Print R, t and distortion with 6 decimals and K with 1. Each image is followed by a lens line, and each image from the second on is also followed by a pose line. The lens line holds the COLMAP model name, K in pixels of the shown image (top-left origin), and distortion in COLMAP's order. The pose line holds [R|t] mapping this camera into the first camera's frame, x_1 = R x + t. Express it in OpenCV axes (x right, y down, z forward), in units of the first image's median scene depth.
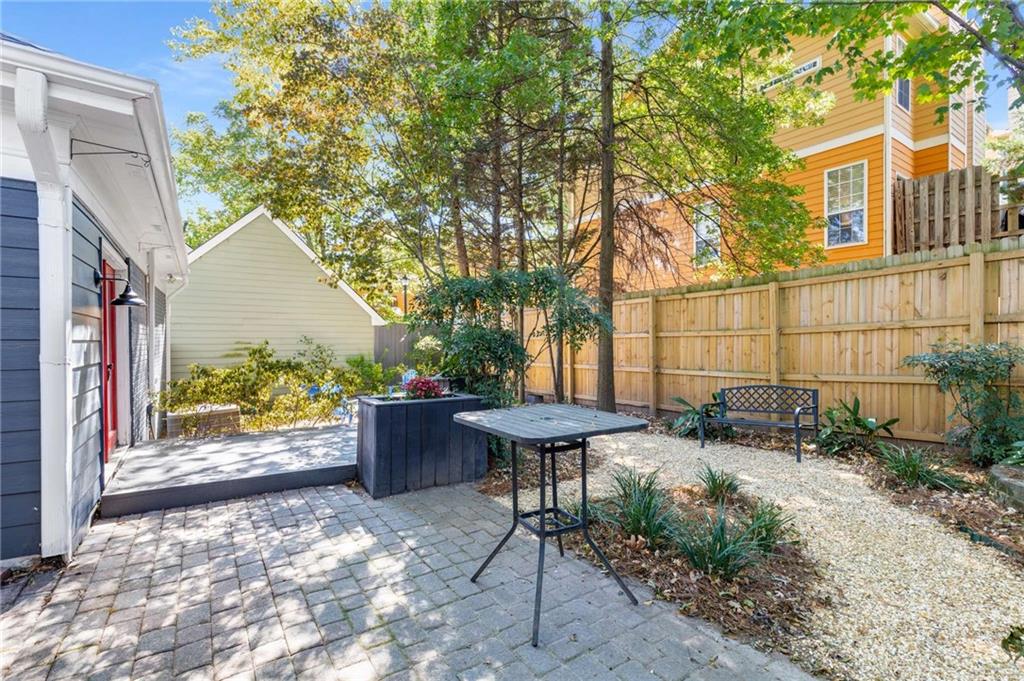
lens RADIAL K [[463.5, 0, 512.4], [0, 463.5, 335.9], [0, 0, 1]] dist [0.006809, -0.000731]
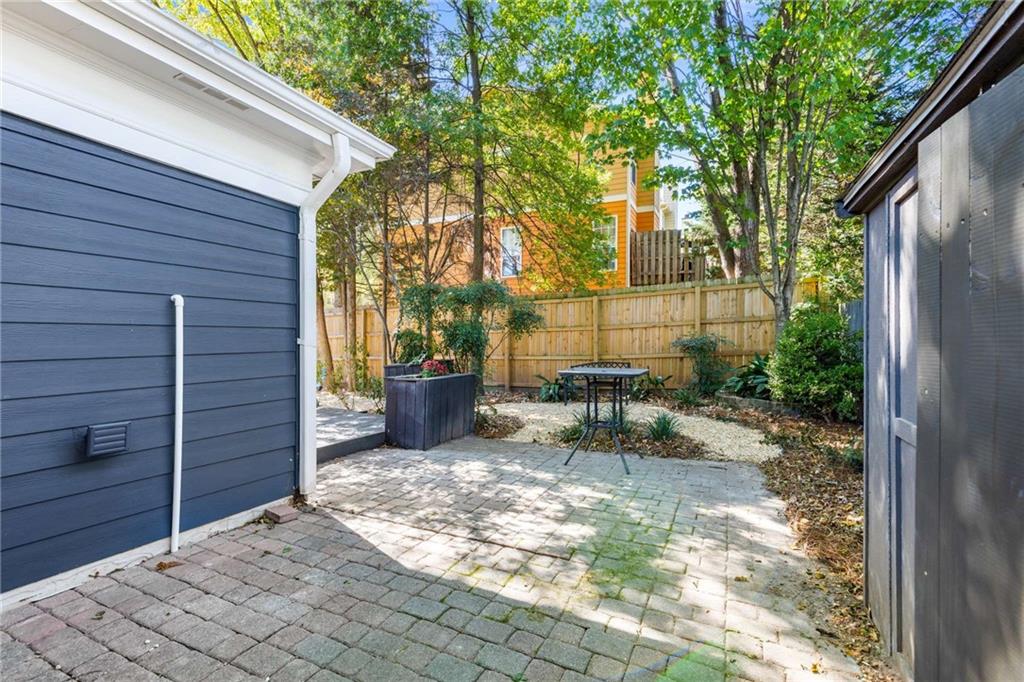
lens RADIAL K [[463.5, 0, 508.3], [0, 463.5, 342.1], [0, 0, 1]] dist [0.006809, -0.000731]
pose [[0.855624, -0.010296, 0.517496, -0.633200], [0.001930, 0.999859, 0.016702, 0.014244], [-0.517595, -0.013292, 0.855523, -0.213815]]
